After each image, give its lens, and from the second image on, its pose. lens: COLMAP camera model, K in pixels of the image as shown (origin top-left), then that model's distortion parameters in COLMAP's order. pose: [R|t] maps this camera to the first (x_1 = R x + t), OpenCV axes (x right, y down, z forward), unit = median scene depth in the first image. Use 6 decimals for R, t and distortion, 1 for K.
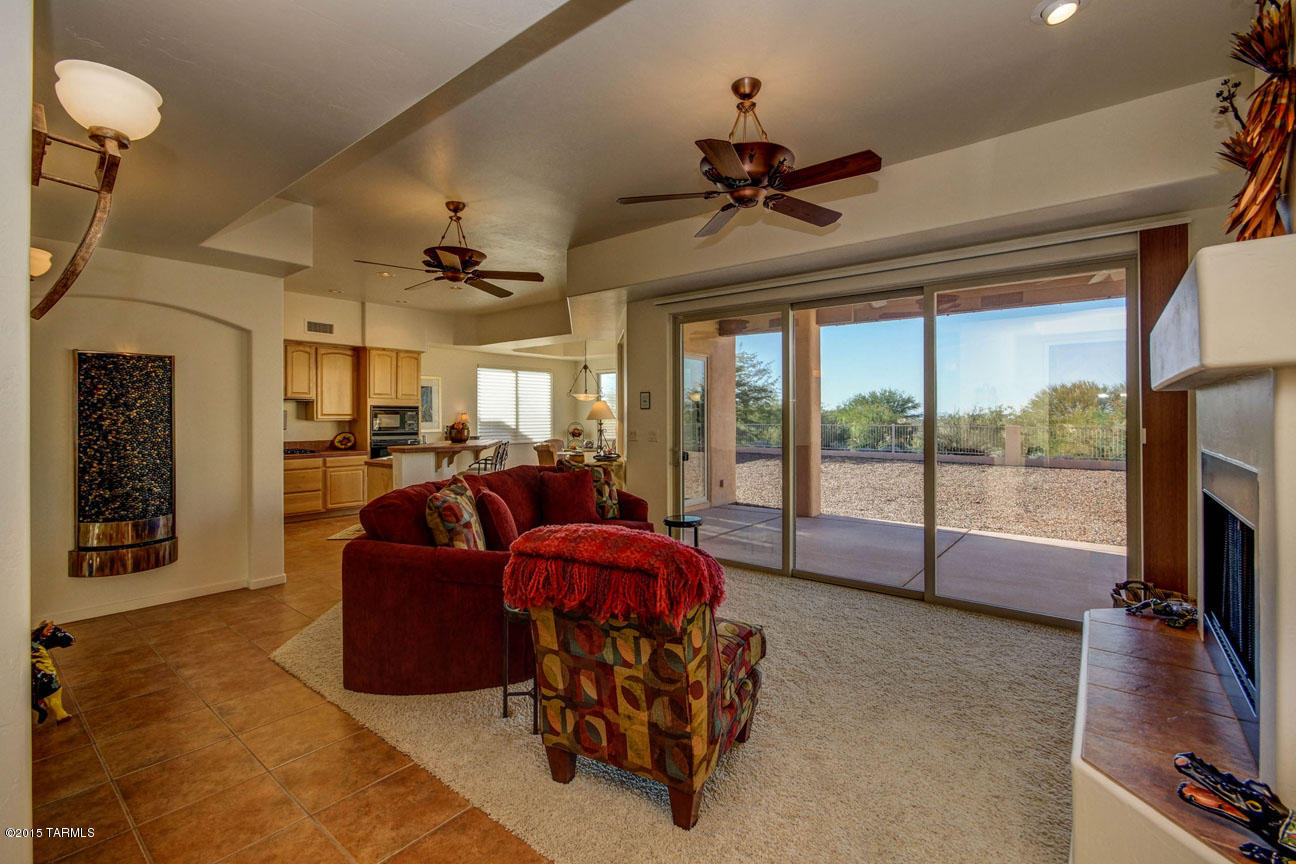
lens RADIAL K [[581.5, 0, 648.8], [0, 581.5, 408.3], [0, 0, 1]] dist [-0.001325, 0.000174]
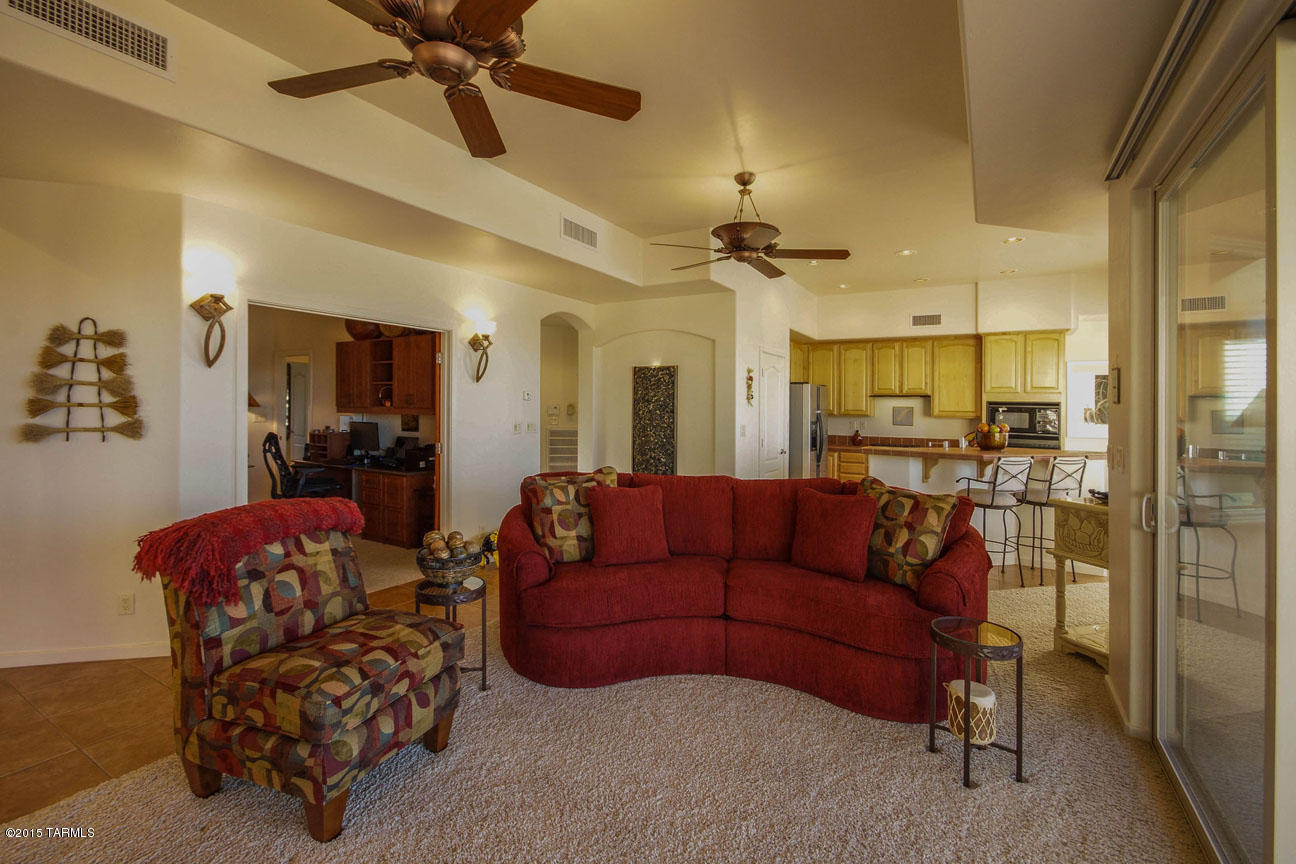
lens RADIAL K [[581.5, 0, 660.2], [0, 581.5, 405.7], [0, 0, 1]] dist [-0.001325, 0.000174]
pose [[0.148001, 0.001257, -0.988986, 0.568007], [-0.004552, 0.999989, 0.000590, 0.005619], [0.988977, 0.004415, 0.148005, 0.770155]]
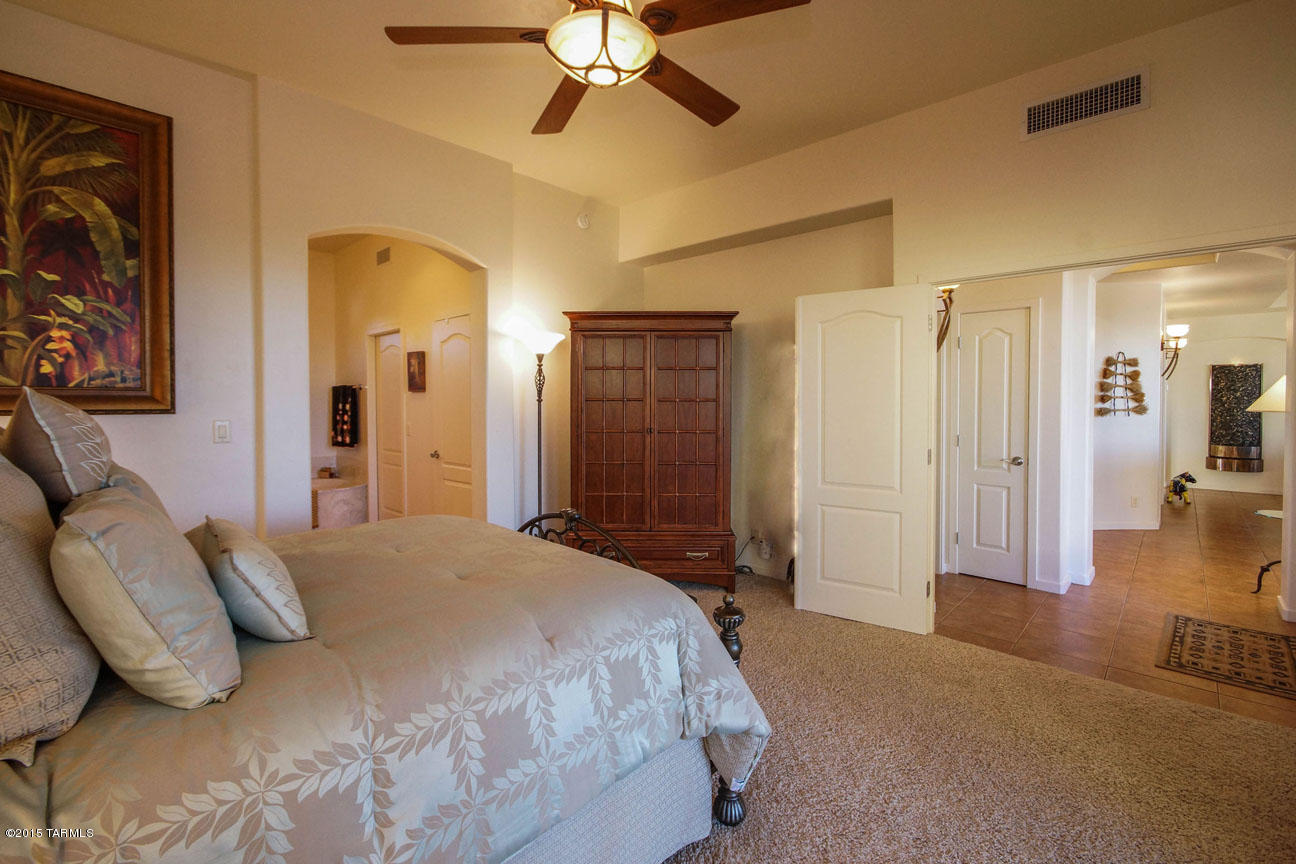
lens RADIAL K [[581.5, 0, 652.0], [0, 581.5, 406.5], [0, 0, 1]] dist [-0.001325, 0.000174]
pose [[-0.062502, 0.023966, -0.997757, 1.219390], [0.008056, 0.999691, 0.023508, -0.011763], [0.998012, -0.006568, -0.062676, -0.883189]]
